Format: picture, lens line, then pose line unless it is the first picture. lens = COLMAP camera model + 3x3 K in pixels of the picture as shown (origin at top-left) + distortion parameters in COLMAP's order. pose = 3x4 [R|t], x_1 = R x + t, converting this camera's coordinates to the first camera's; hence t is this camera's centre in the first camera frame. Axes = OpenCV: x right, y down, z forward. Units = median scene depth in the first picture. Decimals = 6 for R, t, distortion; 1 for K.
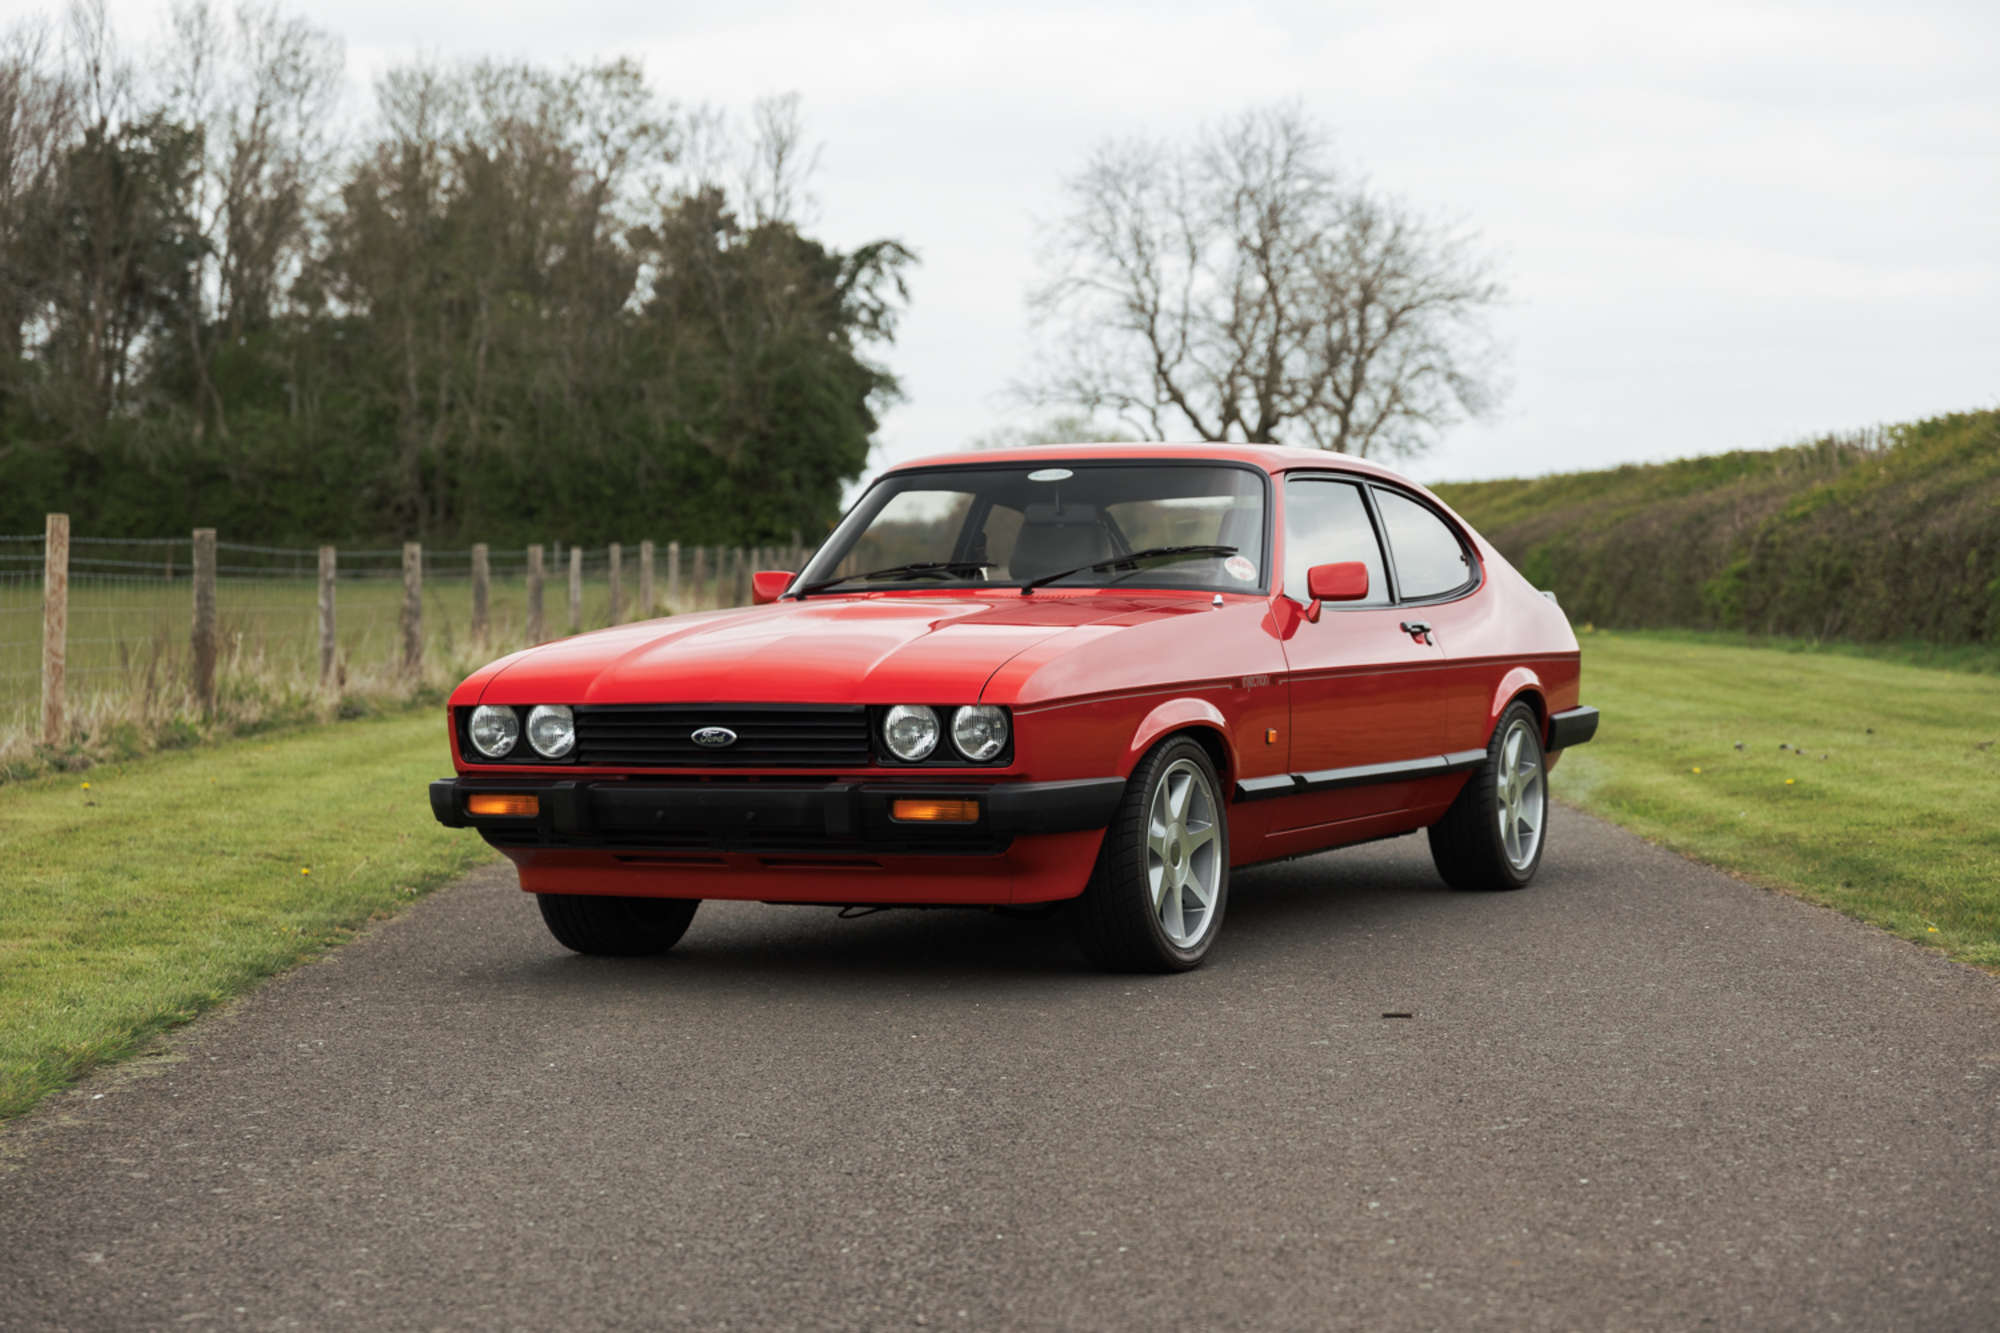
lens RADIAL K [[3908.7, 0, 1000.0], [0, 3908.7, 666.5], [0, 0, 1]] dist [0.017038, 0.029972]
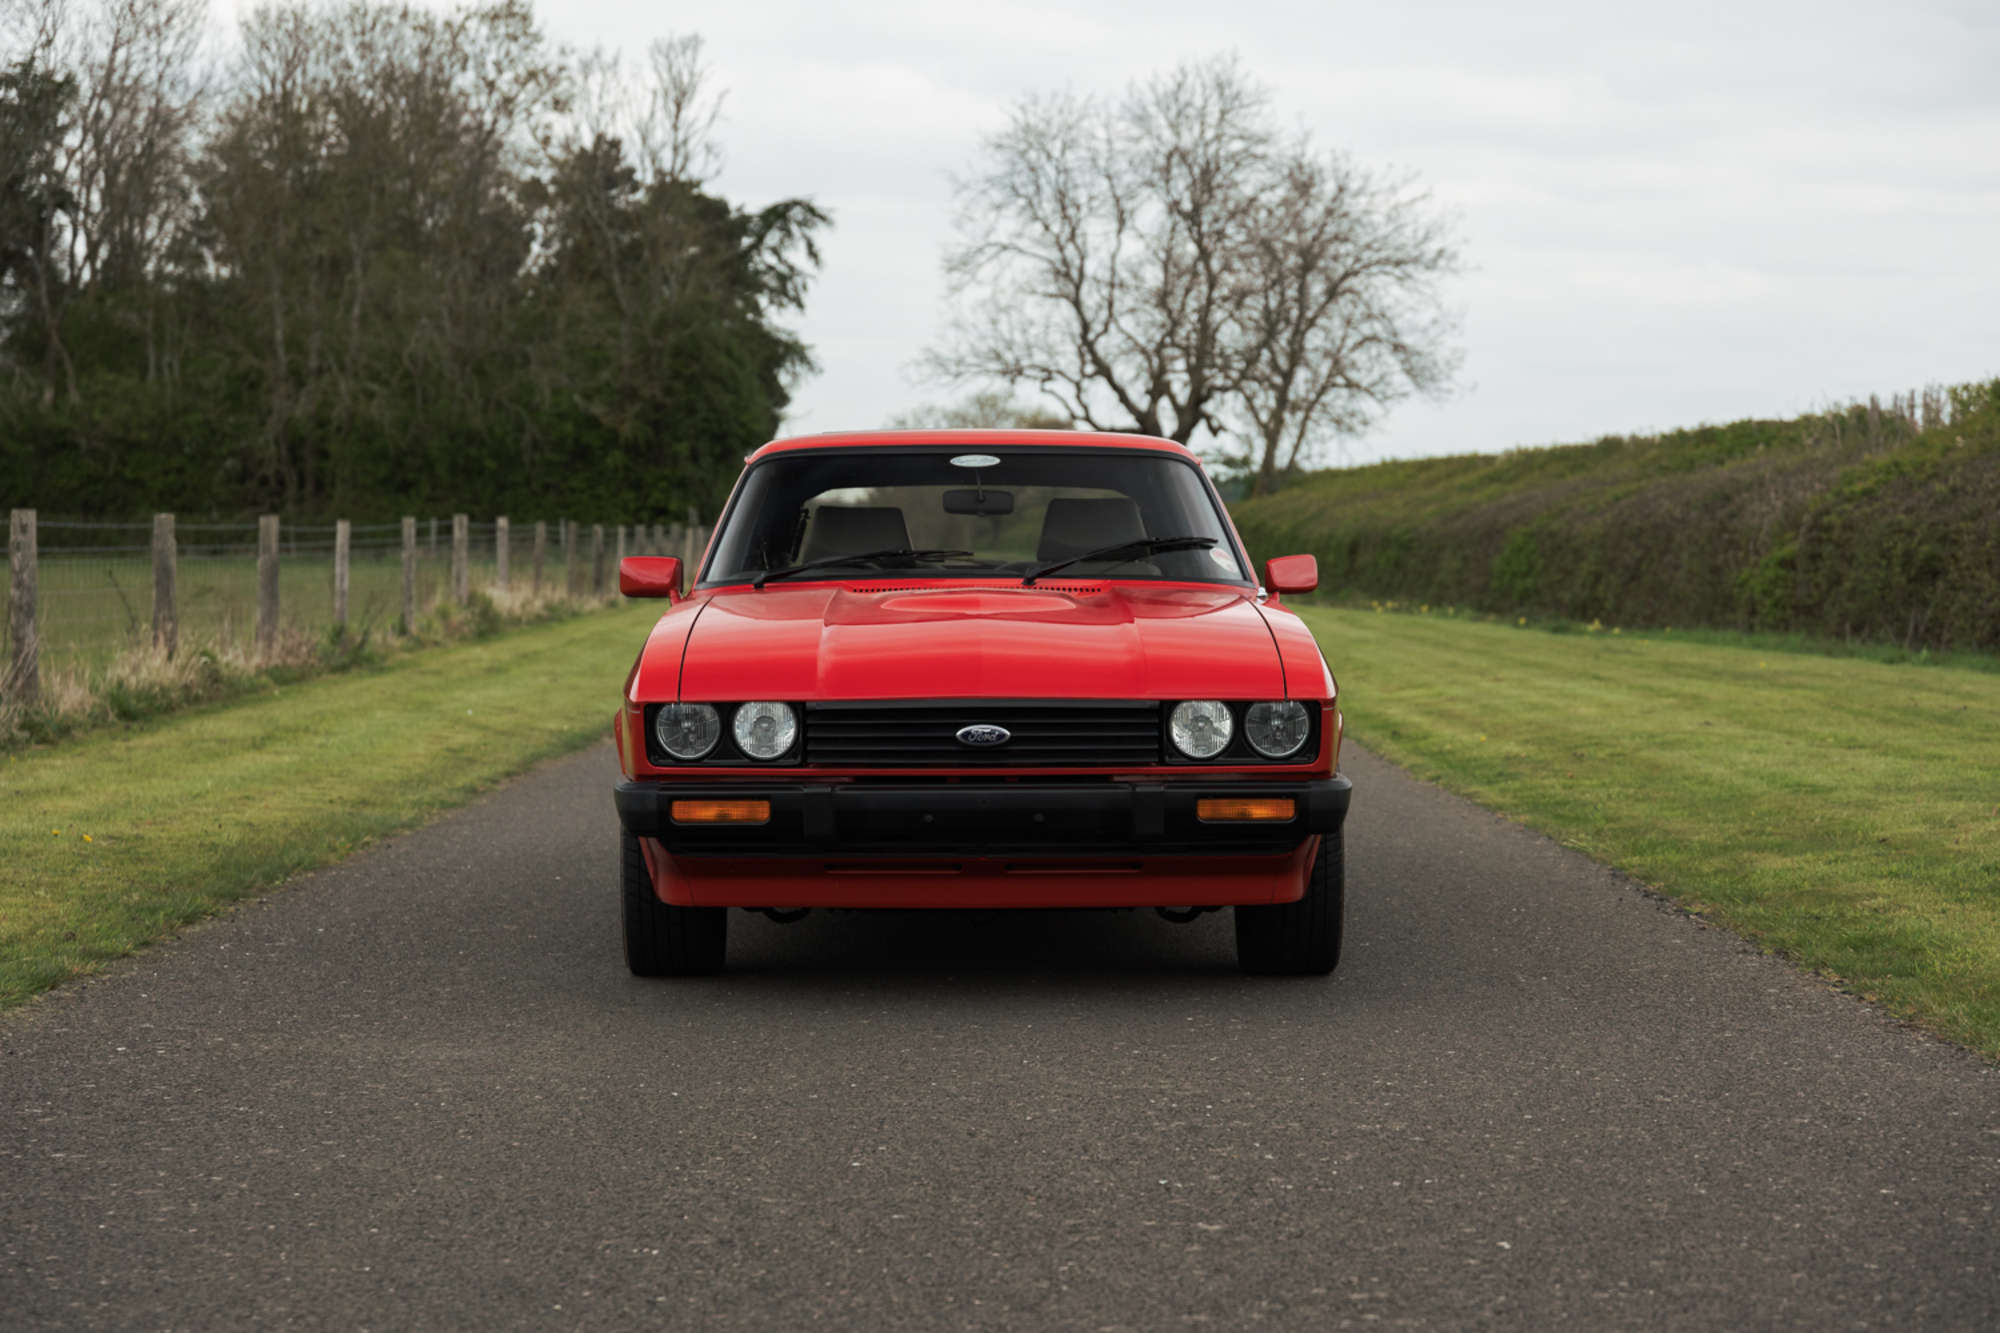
lens RADIAL K [[3860.2, 0, 1000.0], [0, 3860.2, 666.5], [0, 0, 1]] dist [0.014643, 0.021203]
pose [[0.999786, 0.005735, 0.019901, 0.002477], [-0.005837, 0.999970, 0.005081, -0.001951], [-0.019871, -0.005196, 0.999789, 0.075064]]
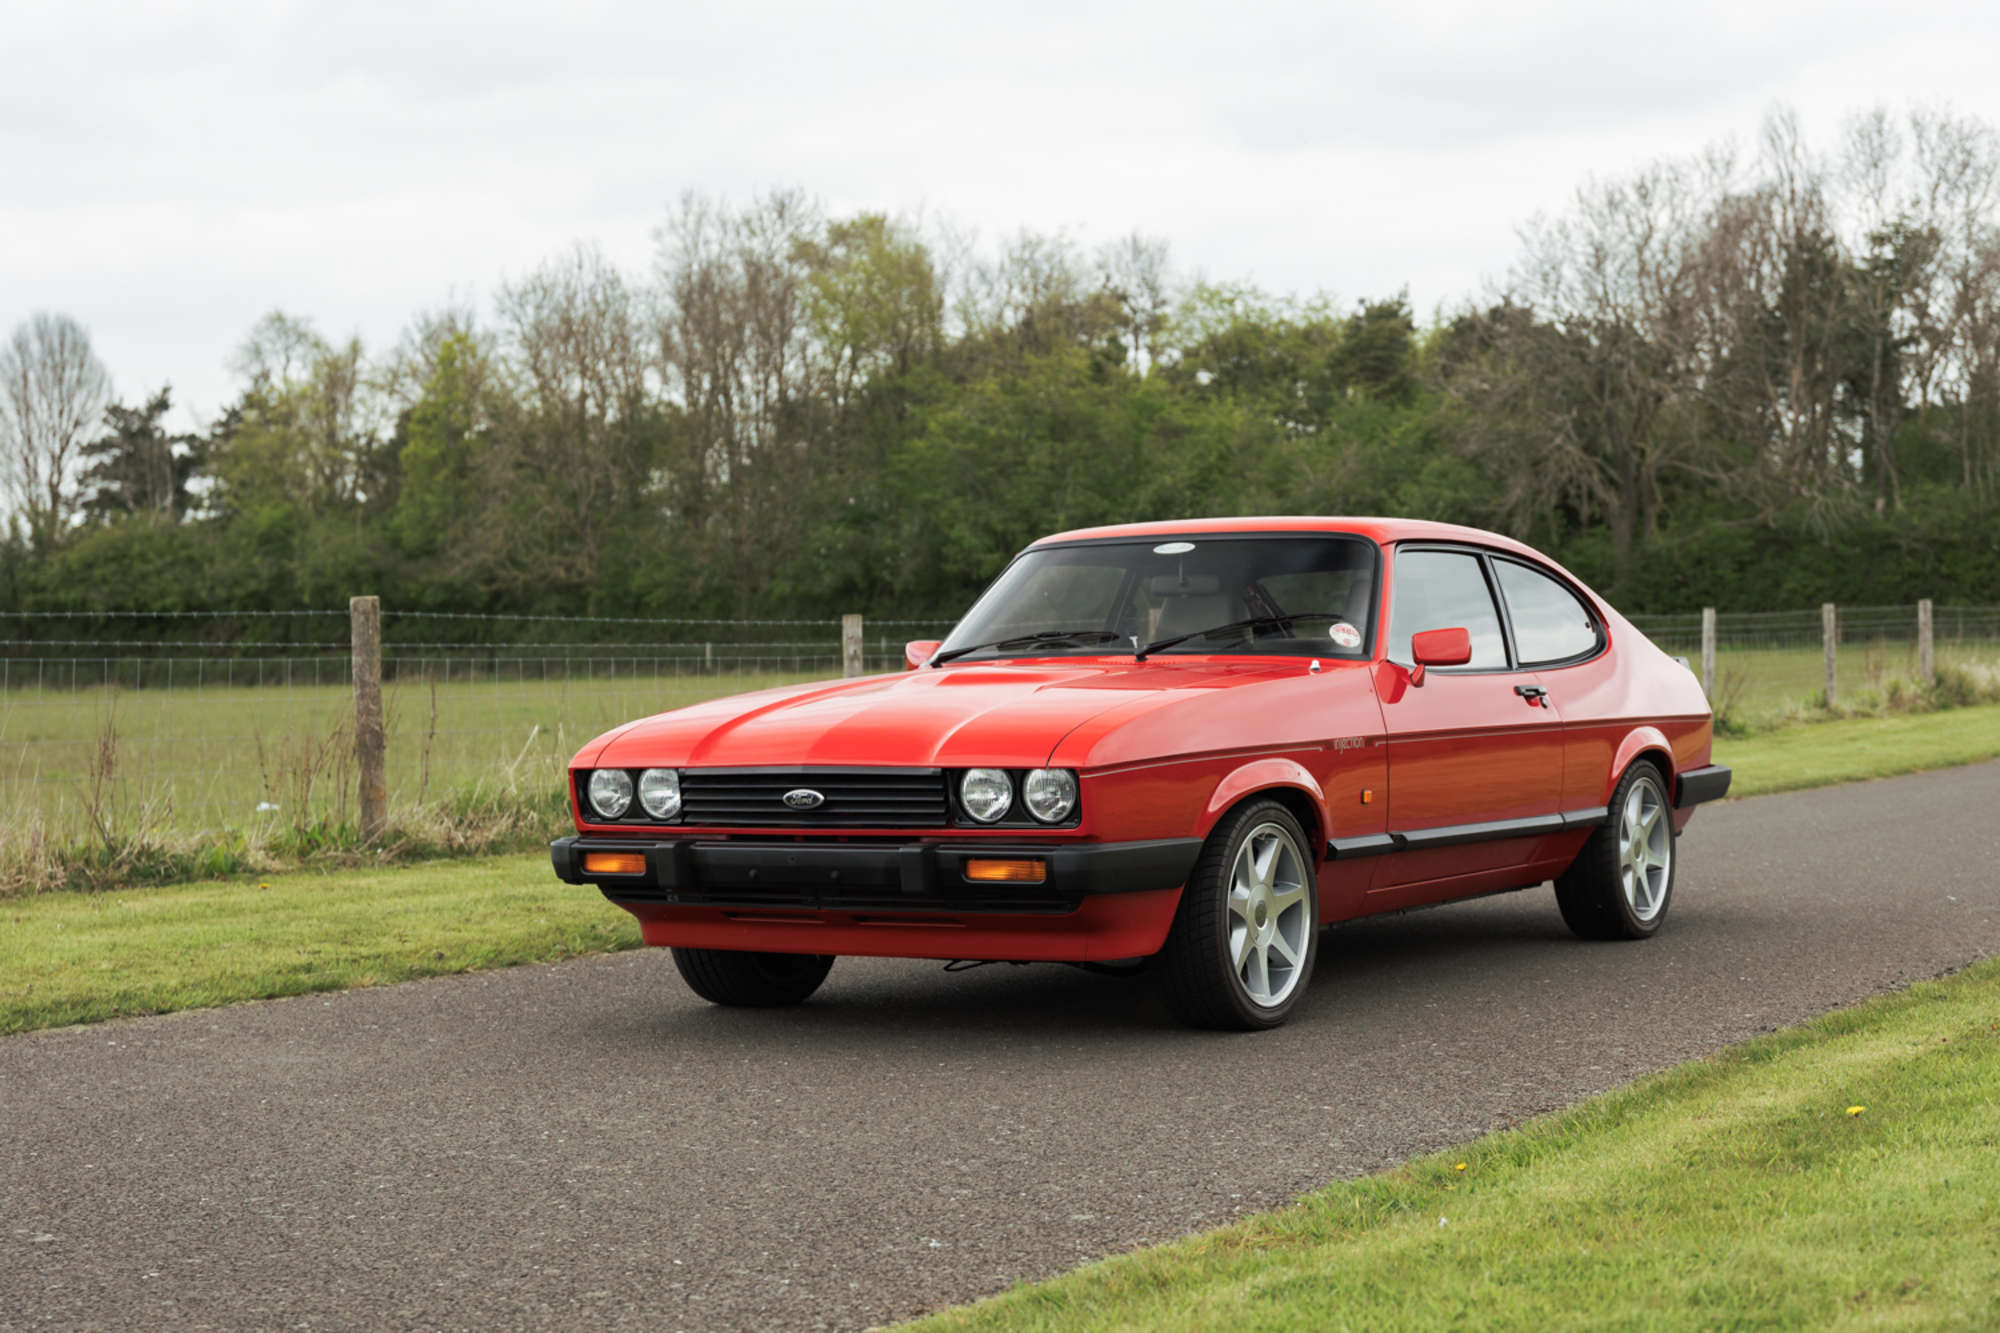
lens RADIAL K [[3257.1, 0, 1000.0], [0, 3257.1, 666.5], [0, 0, 1]] dist [-0.006806, -0.020114]
pose [[0.859889, -0.008753, -0.510407, 0.043281], [0.001223, 0.999885, -0.015087, -0.002014], [0.510480, 0.012349, 0.859801, 0.092434]]
